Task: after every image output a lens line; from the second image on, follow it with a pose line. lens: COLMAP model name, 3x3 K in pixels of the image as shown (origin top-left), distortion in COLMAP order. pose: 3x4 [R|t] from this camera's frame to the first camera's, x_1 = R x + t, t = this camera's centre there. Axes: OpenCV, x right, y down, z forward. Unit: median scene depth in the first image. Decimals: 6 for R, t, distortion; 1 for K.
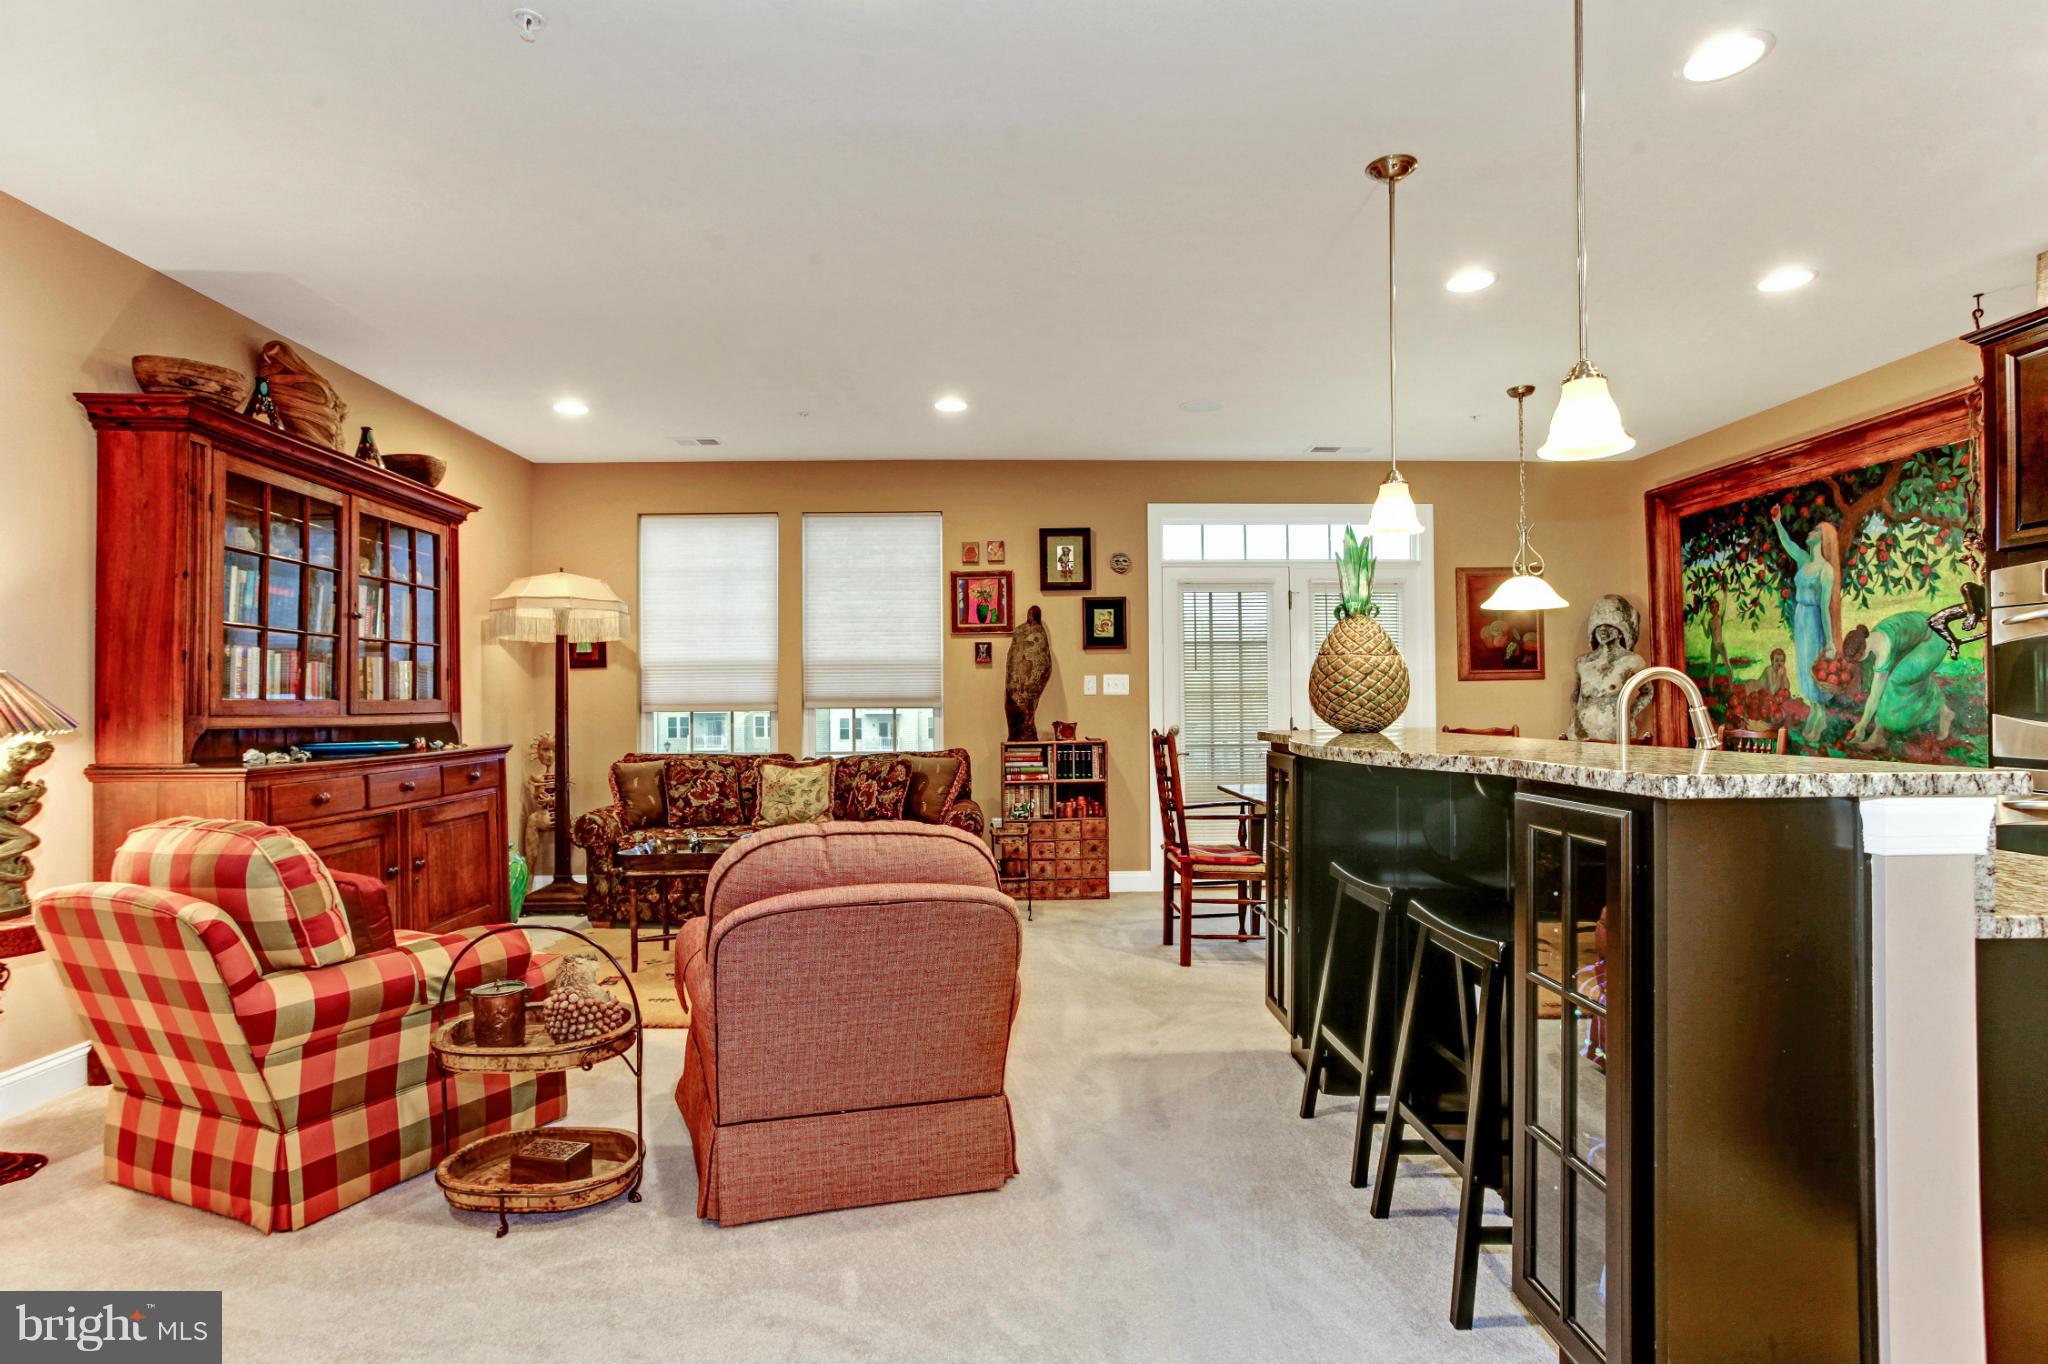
lens RADIAL K [[1021.9, 0, 1002.6], [0, 1021.9, 708.1], [0, 0, 1]] dist [-0.052232, 0.029267]
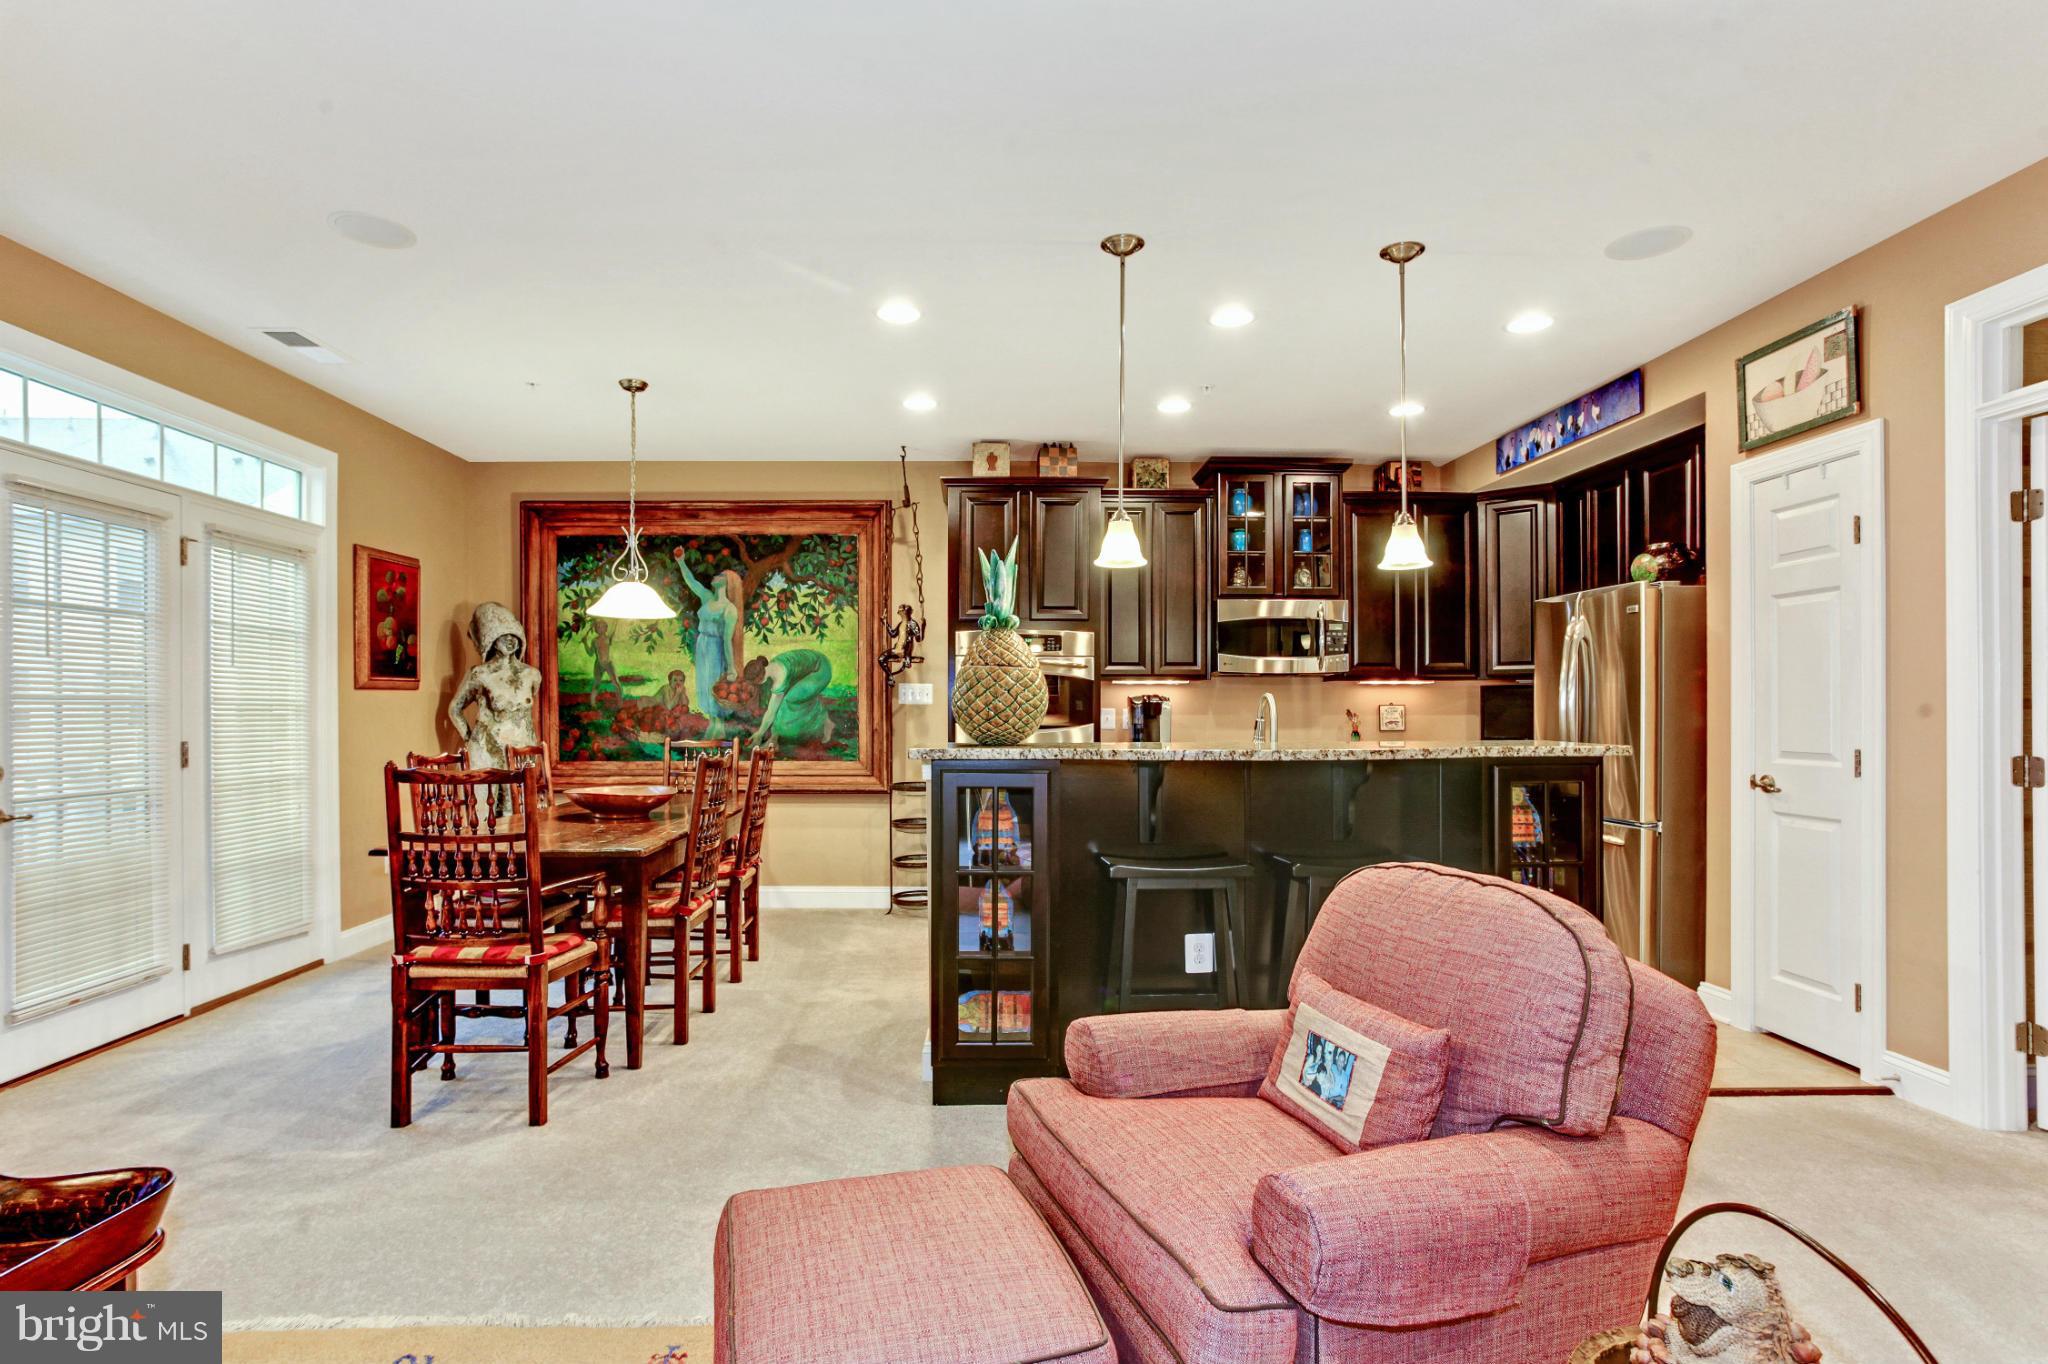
lens RADIAL K [[1021.9, 0, 1003.0], [0, 1021.9, 714.4], [0, 0, 1]] dist [-0.052232, 0.029267]
pose [[-0.025953, 0.001960, 0.999661, -0.423381], [0.008106, 0.999966, -0.001750, -0.002773], [-0.999630, 0.008058, -0.025968, 0.661345]]
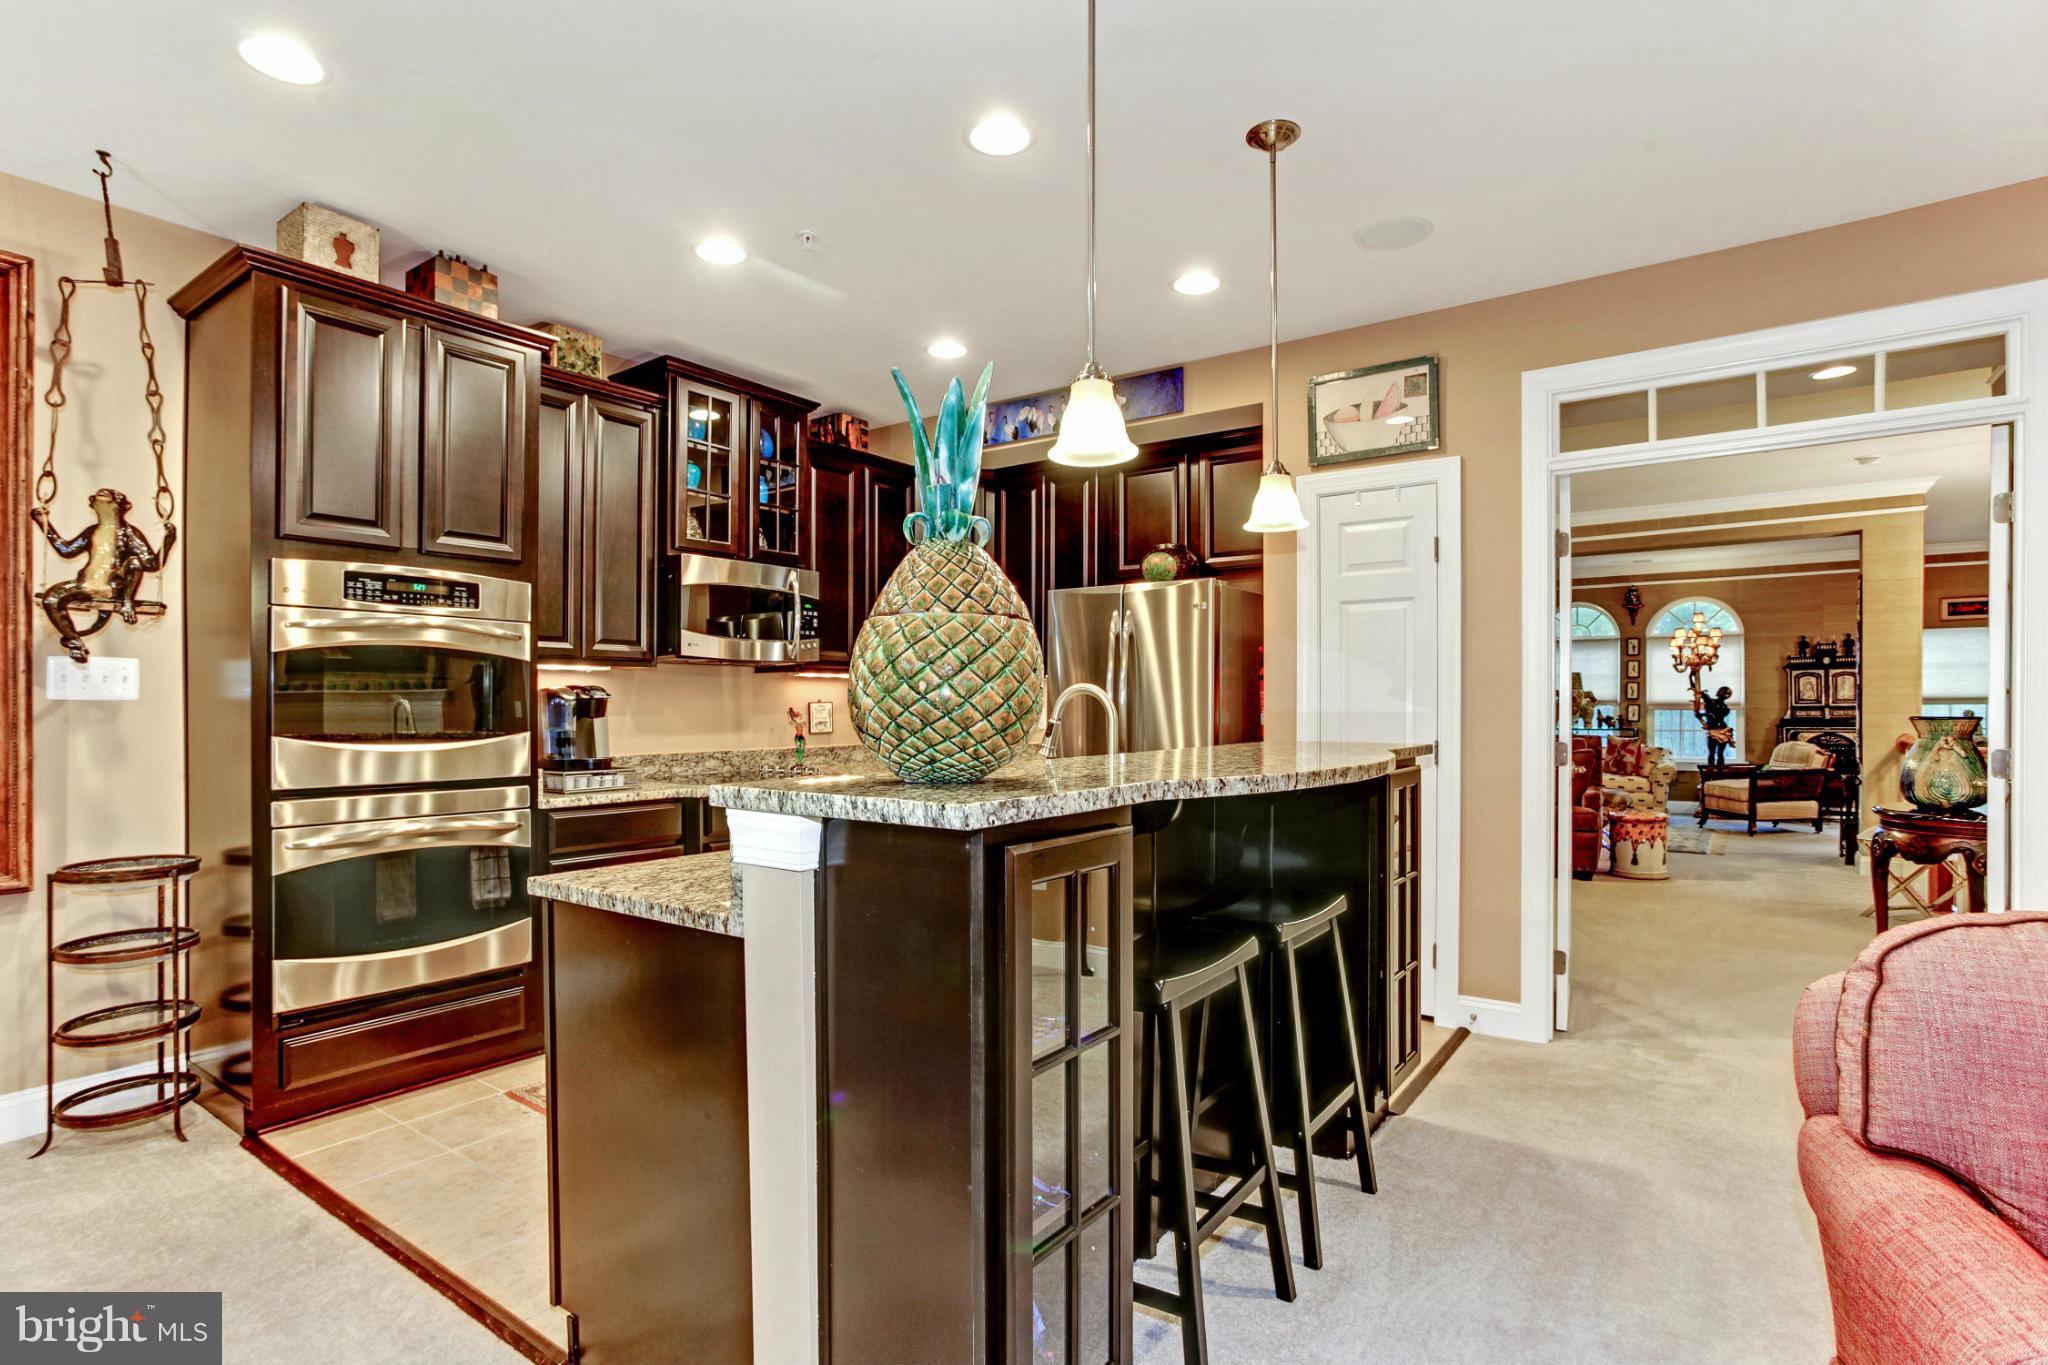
lens RADIAL K [[1021.9, 0, 1009.3], [0, 1021.9, 717.0], [0, 0, 1]] dist [-0.052232, 0.029267]
pose [[-0.807542, 0.002839, 0.589804, 0.026450], [0.013606, 0.999812, 0.013816, -0.009149], [-0.589653, 0.019182, -0.807429, 0.890511]]
